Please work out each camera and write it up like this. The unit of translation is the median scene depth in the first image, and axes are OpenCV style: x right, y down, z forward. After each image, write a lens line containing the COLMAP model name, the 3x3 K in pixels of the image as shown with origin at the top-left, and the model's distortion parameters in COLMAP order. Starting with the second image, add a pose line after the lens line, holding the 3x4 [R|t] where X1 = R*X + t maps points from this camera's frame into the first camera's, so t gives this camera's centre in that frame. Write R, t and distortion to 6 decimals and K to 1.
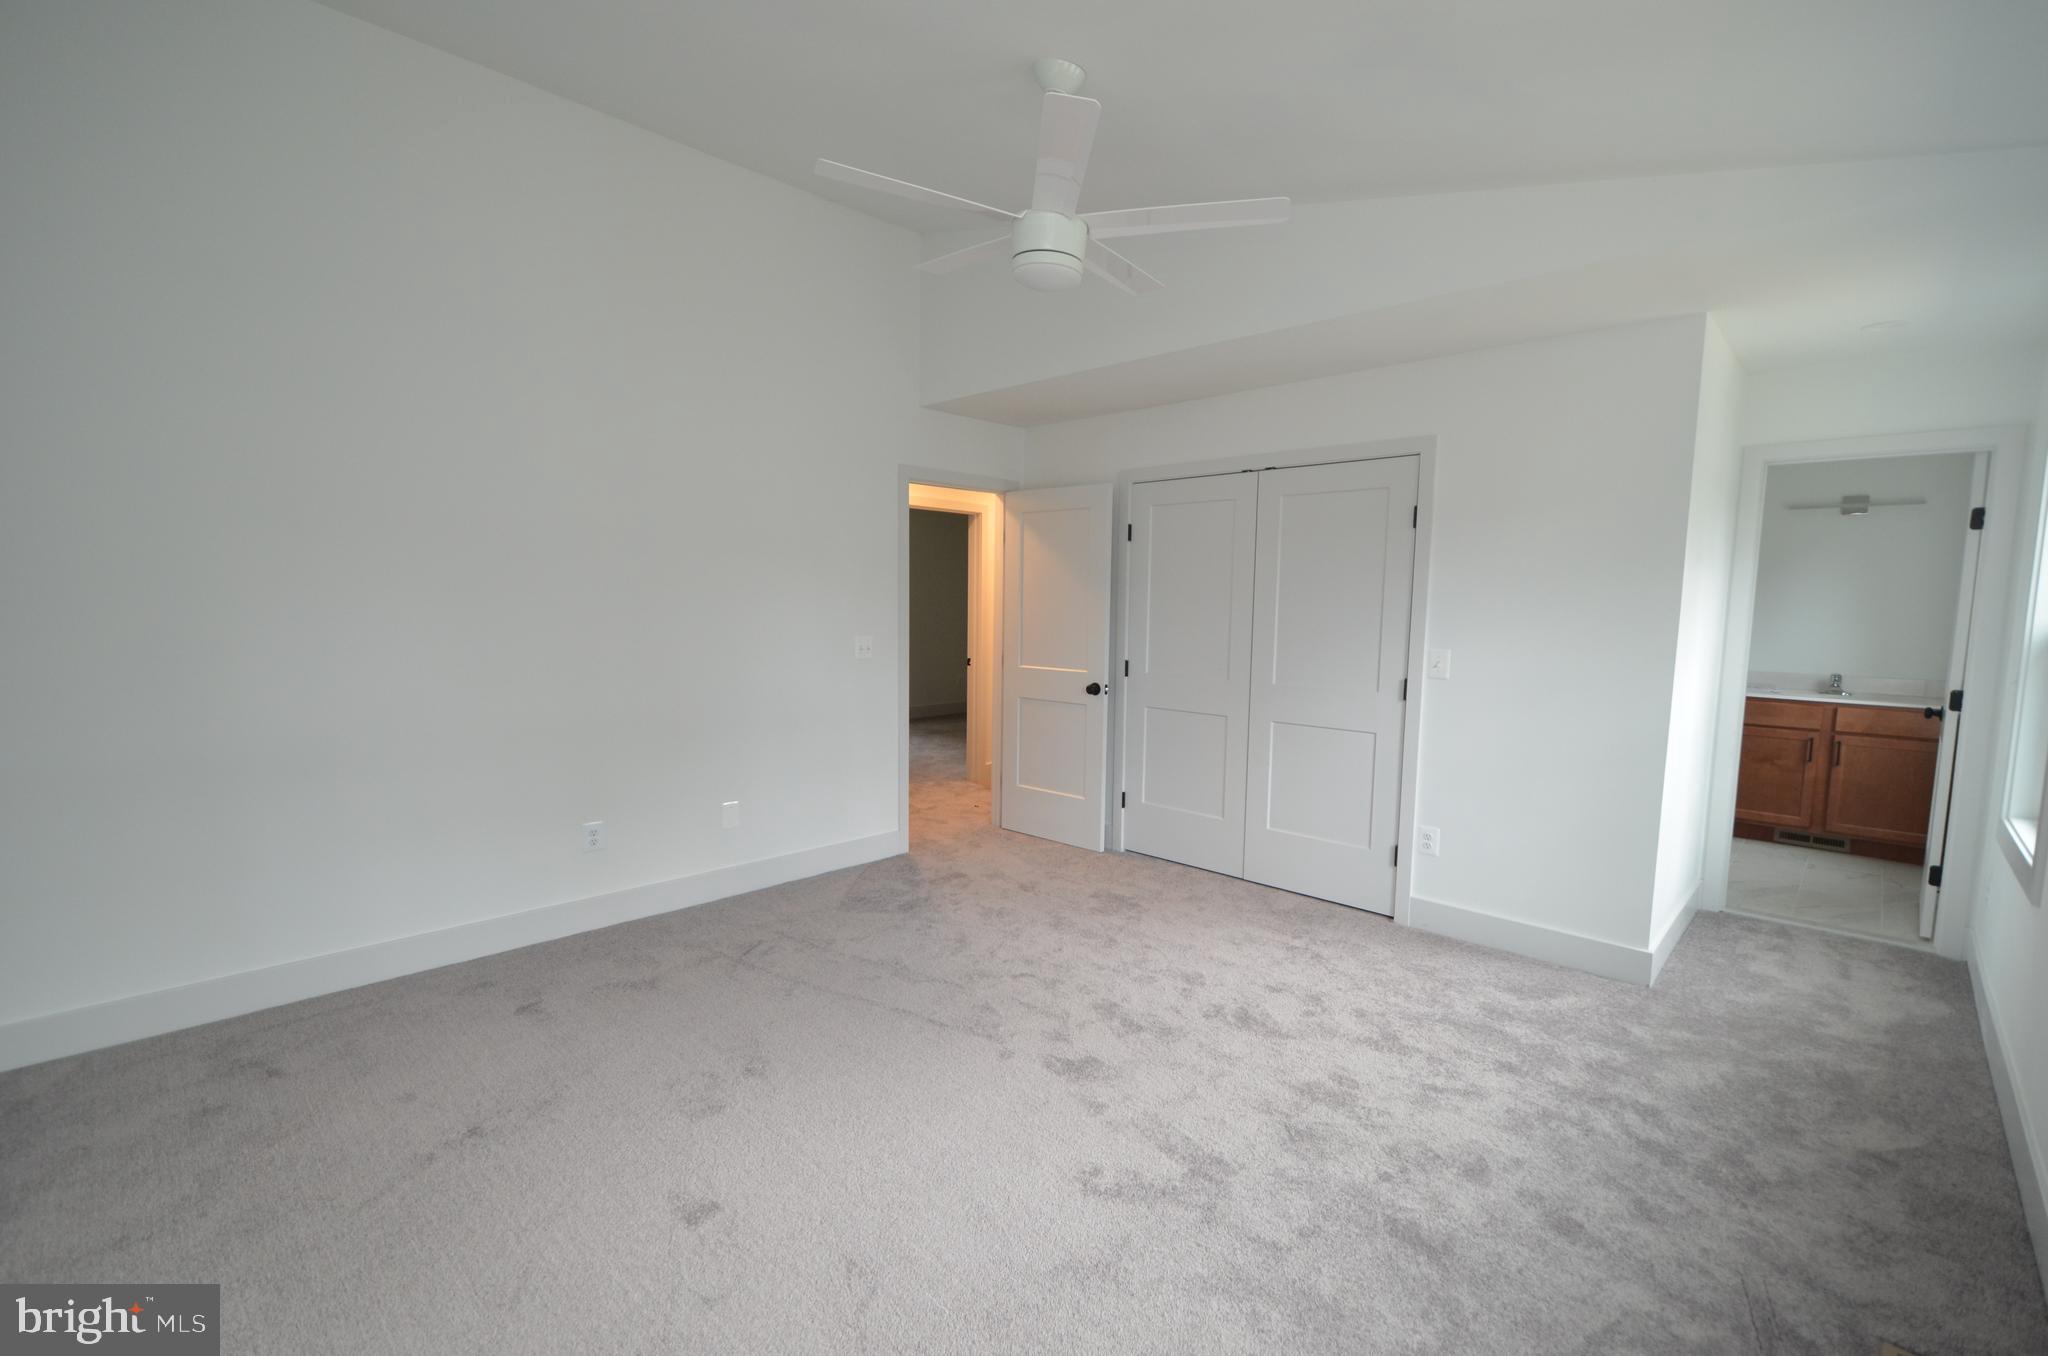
lens RADIAL K [[879.6, 0, 1024.0], [0, 879.6, 678.0], [0, 0, 1]] dist [-0.001173, -0.000231]
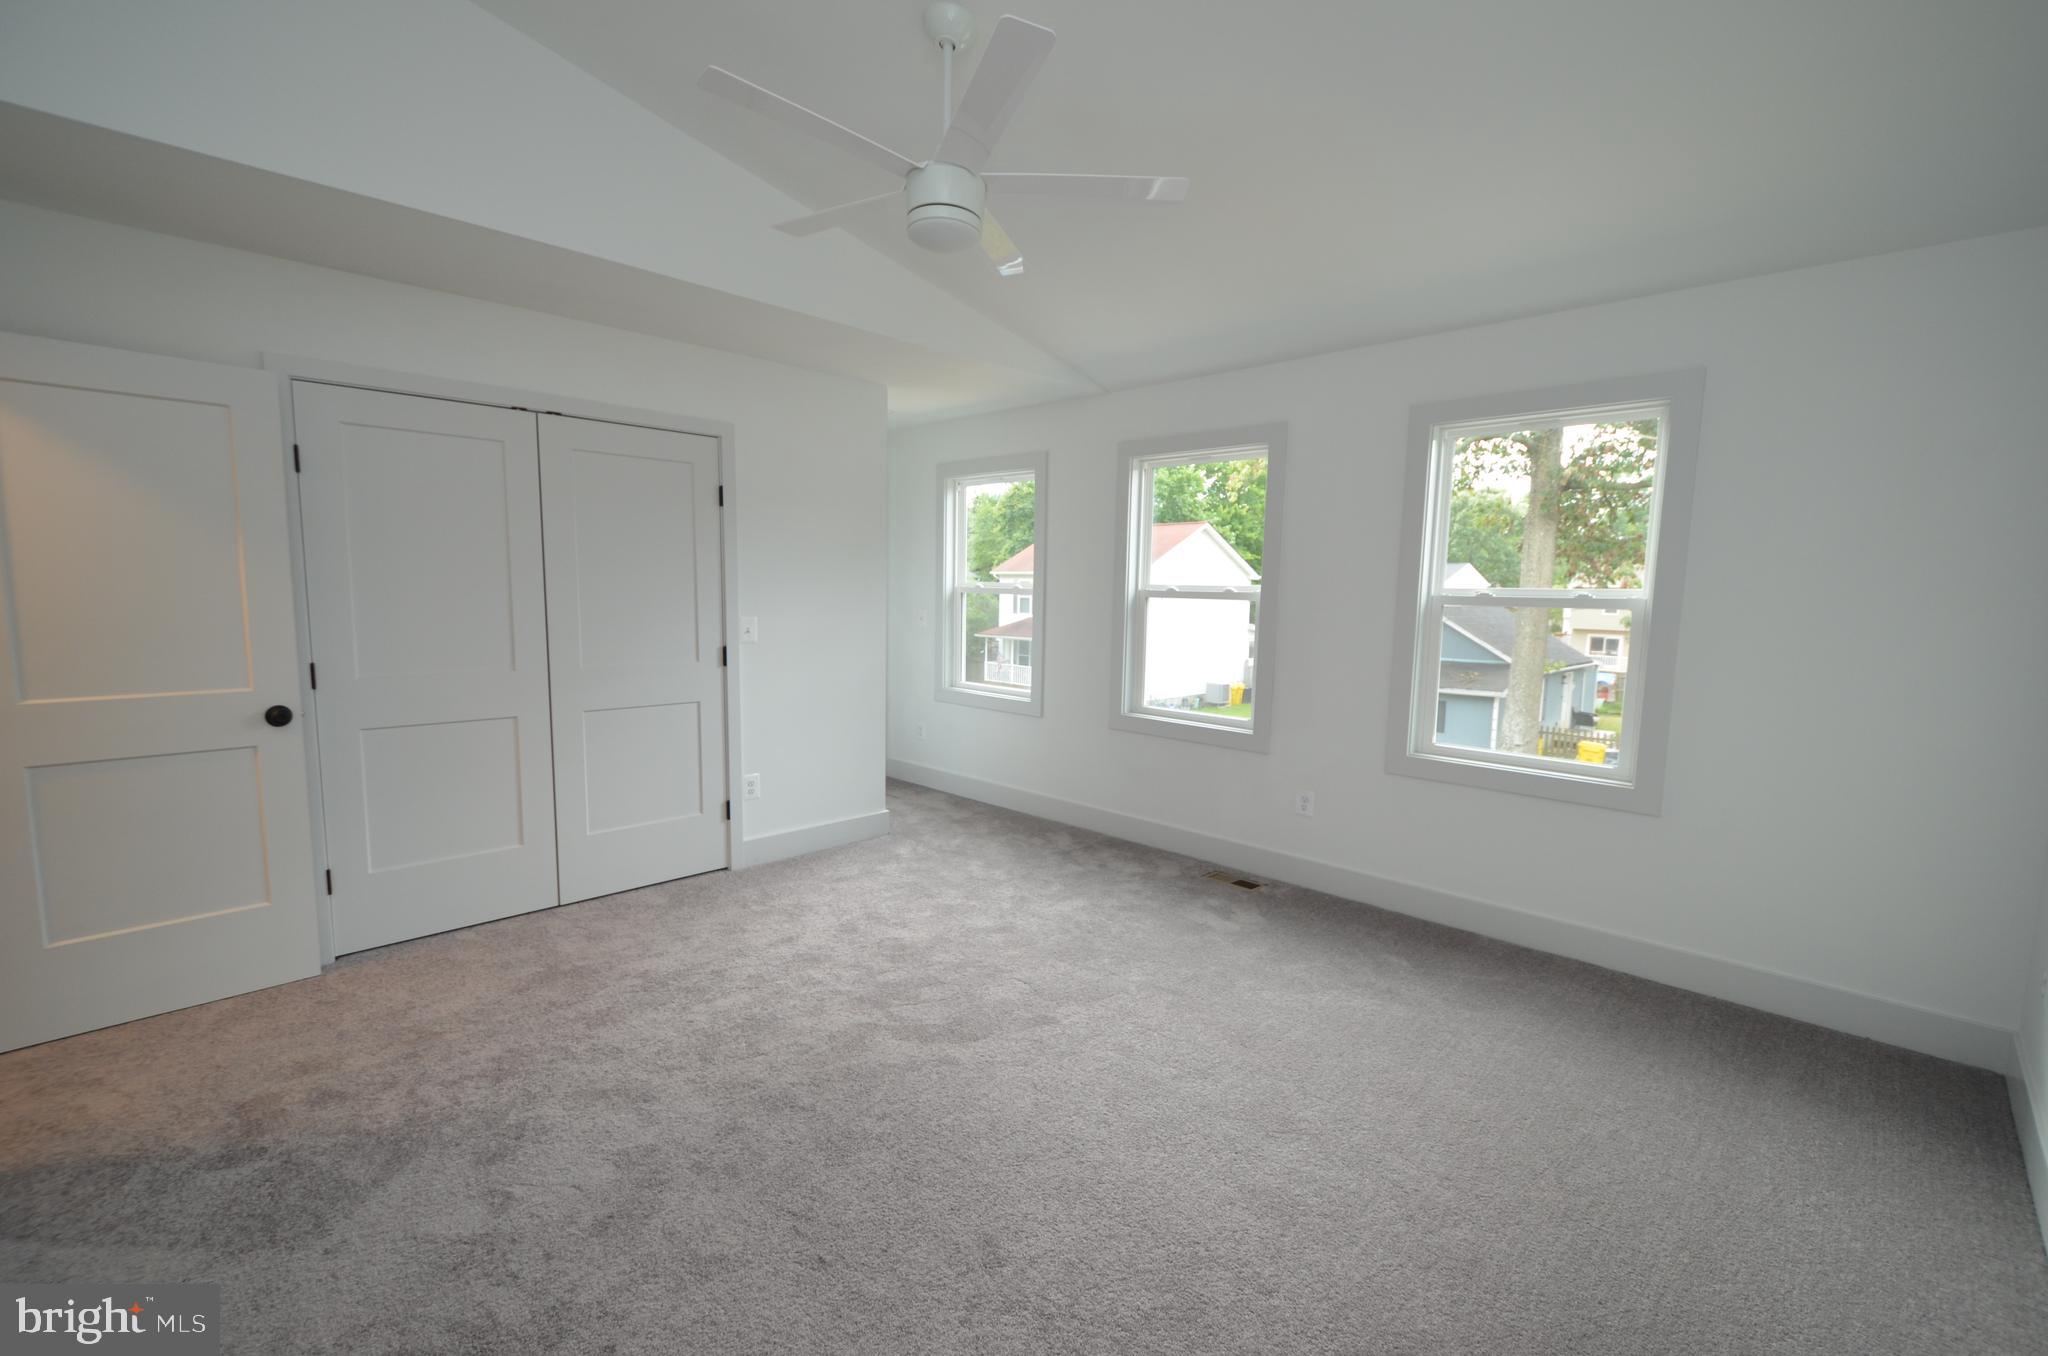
lens RADIAL K [[879.6, 0, 1024.0], [0, 879.6, 678.0], [0, 0, 1]] dist [-0.001173, -0.000231]
pose [[0.019353, -0.114230, 0.993266, -0.615407], [0.074192, 0.990877, 0.112510, -0.052709], [-0.997056, 0.071515, 0.027652, 0.587267]]
